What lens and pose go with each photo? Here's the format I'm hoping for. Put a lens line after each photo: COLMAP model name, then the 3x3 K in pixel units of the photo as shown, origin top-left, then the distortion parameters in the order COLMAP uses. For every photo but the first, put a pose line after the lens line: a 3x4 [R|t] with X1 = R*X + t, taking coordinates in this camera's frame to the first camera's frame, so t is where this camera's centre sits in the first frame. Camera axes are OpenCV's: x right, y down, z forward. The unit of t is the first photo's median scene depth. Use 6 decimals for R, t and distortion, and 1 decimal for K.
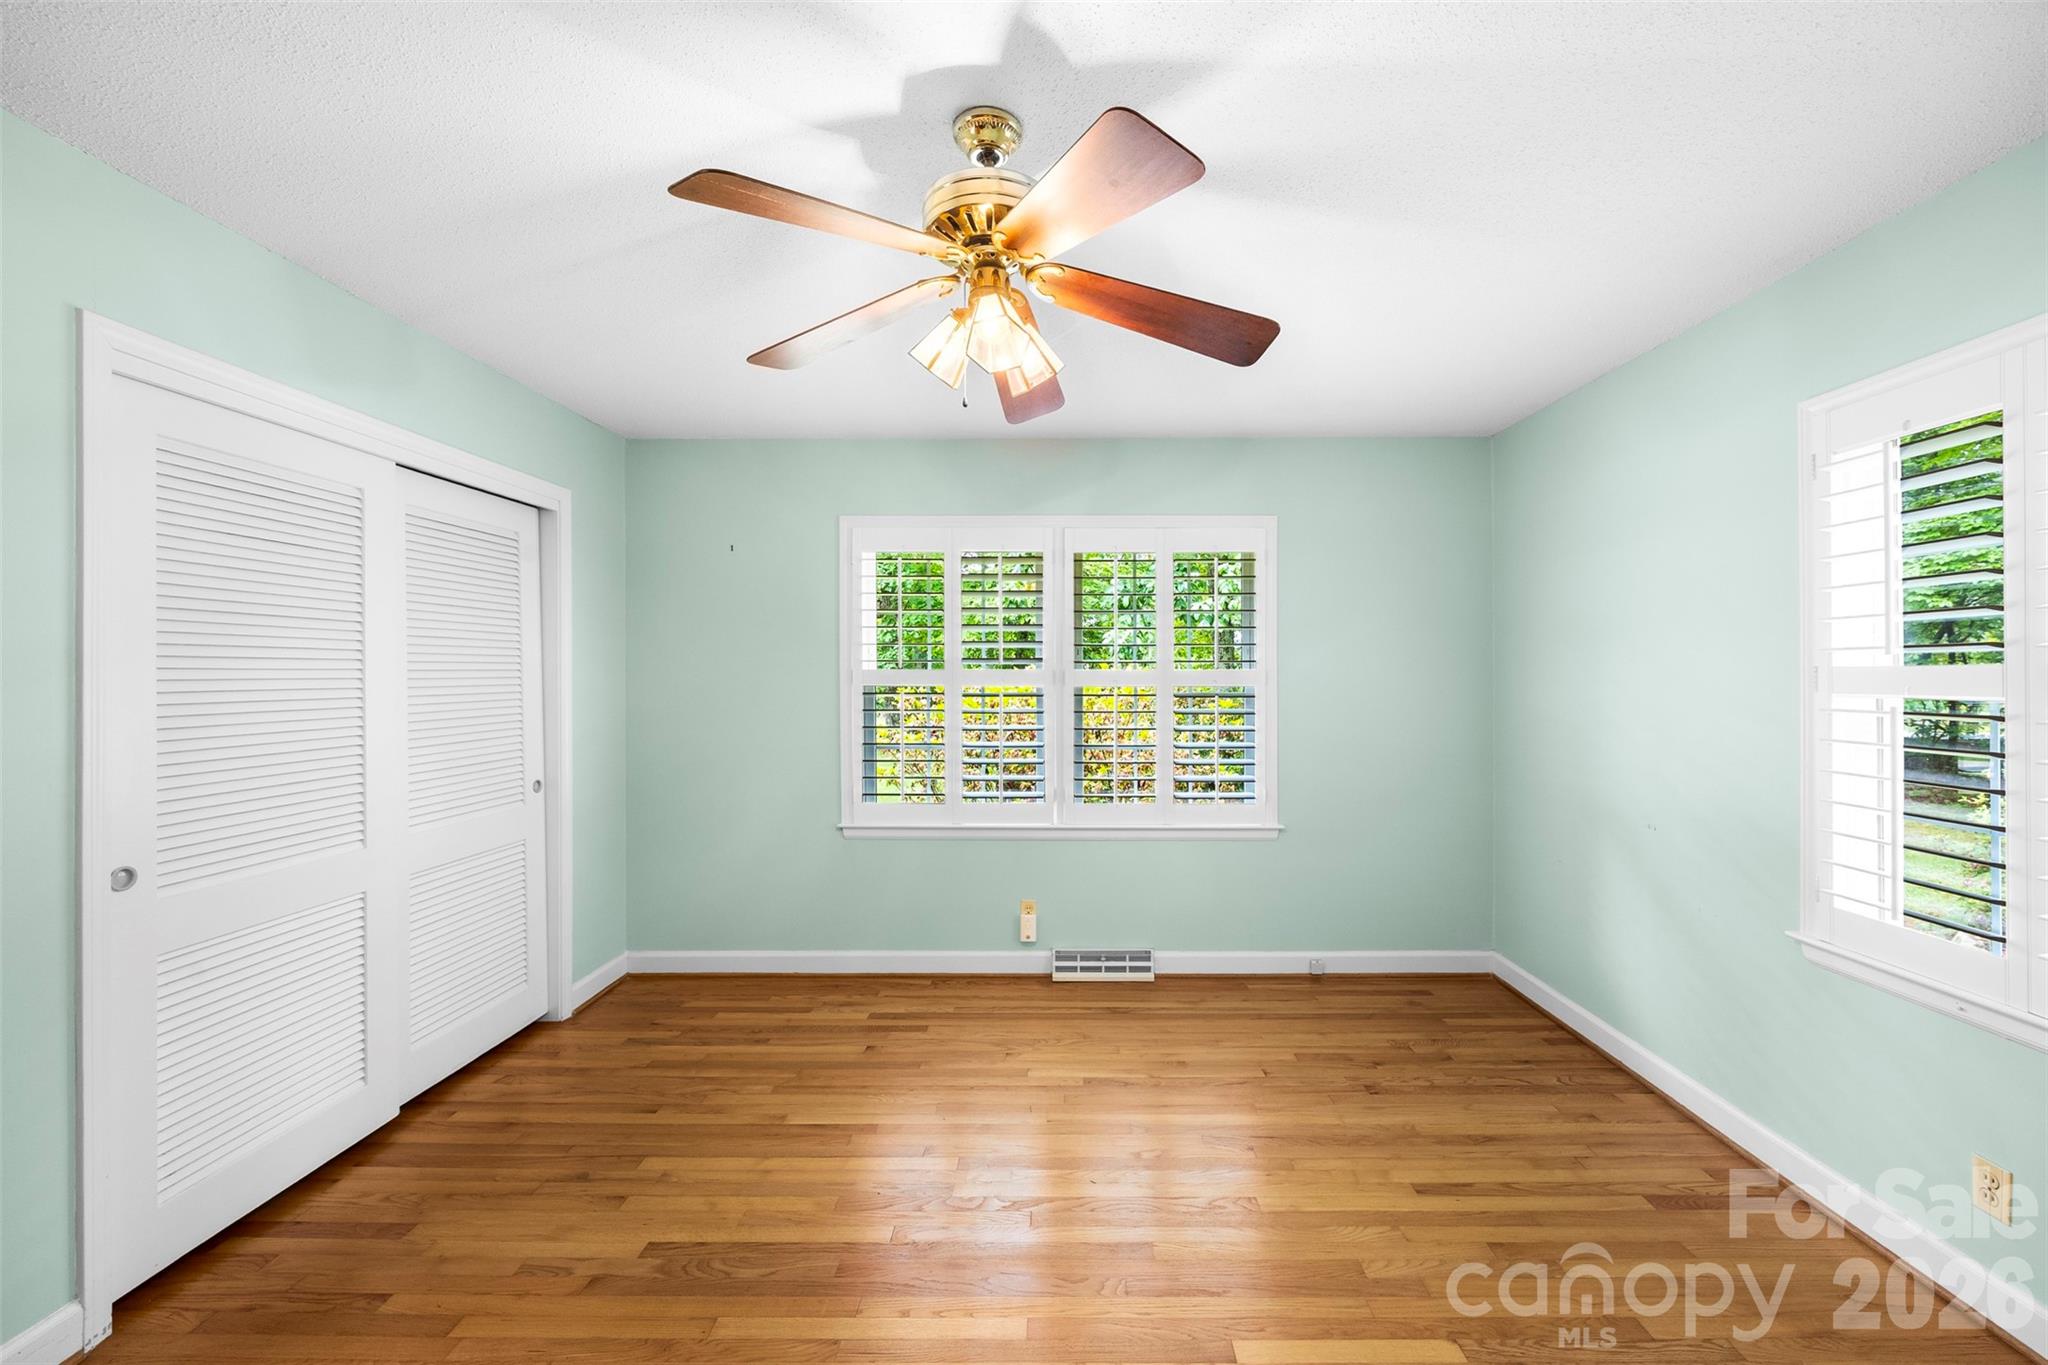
lens RADIAL K [[794.2, 0, 977.8], [0, 794.2, 673.4], [0, 0, 1]] dist [-0.004581, 0.001742]
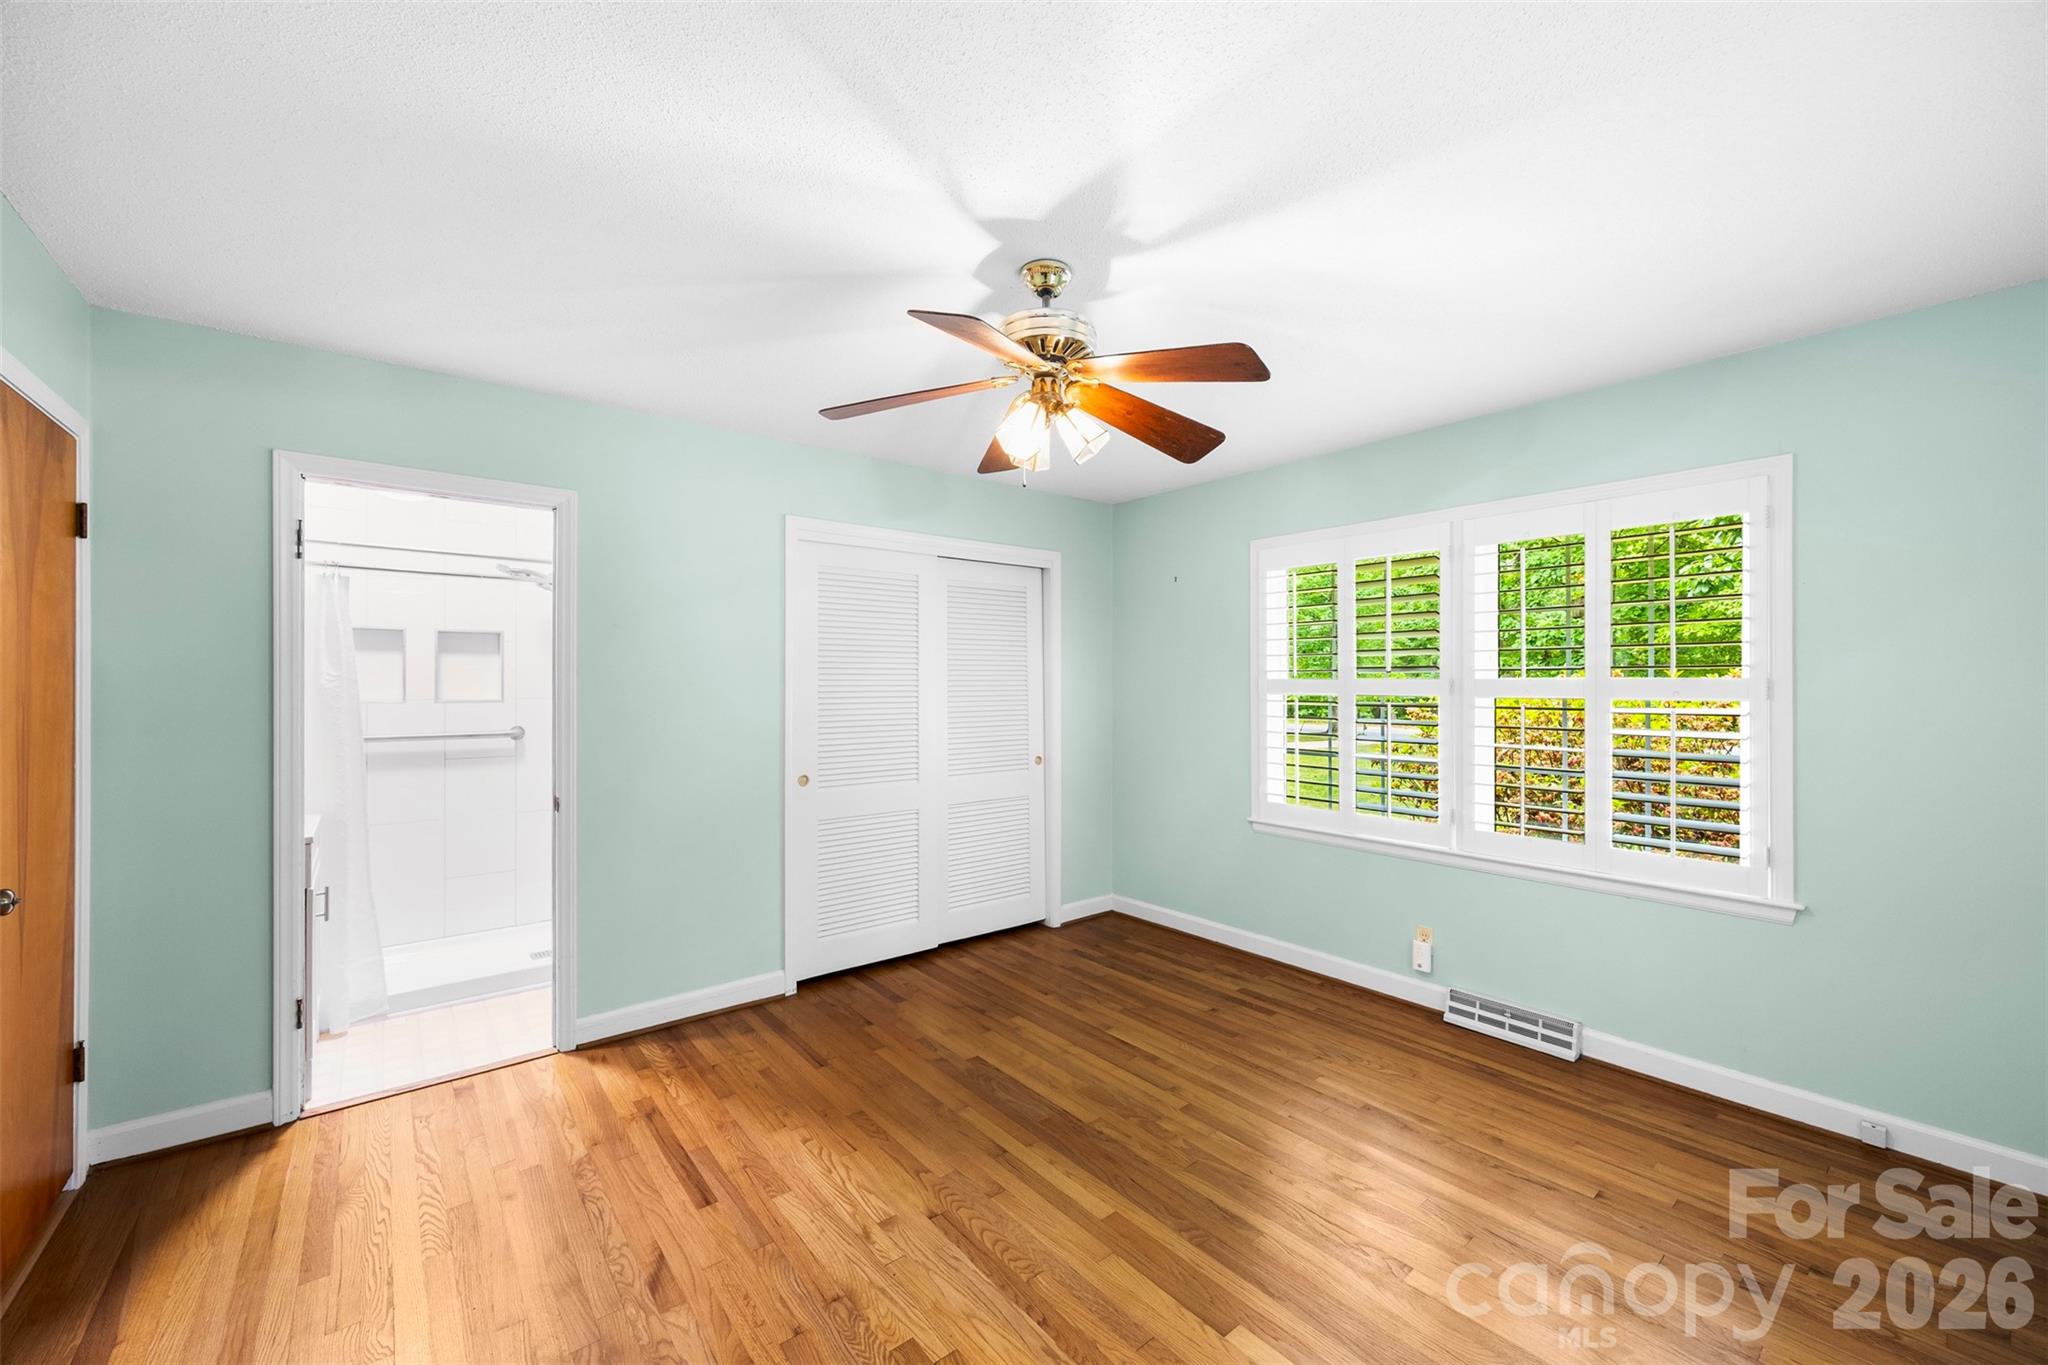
lens RADIAL K [[794.2, 0, 1061.7], [0, 794.2, 681.9], [0, 0, 1]] dist [-0.004581, 0.001742]
pose [[0.654177, -0.000663, -0.756341, 0.546266], [-0.001271, 0.999997, -0.001976, 0.001810], [0.756341, 0.002253, 0.654174, 0.080867]]
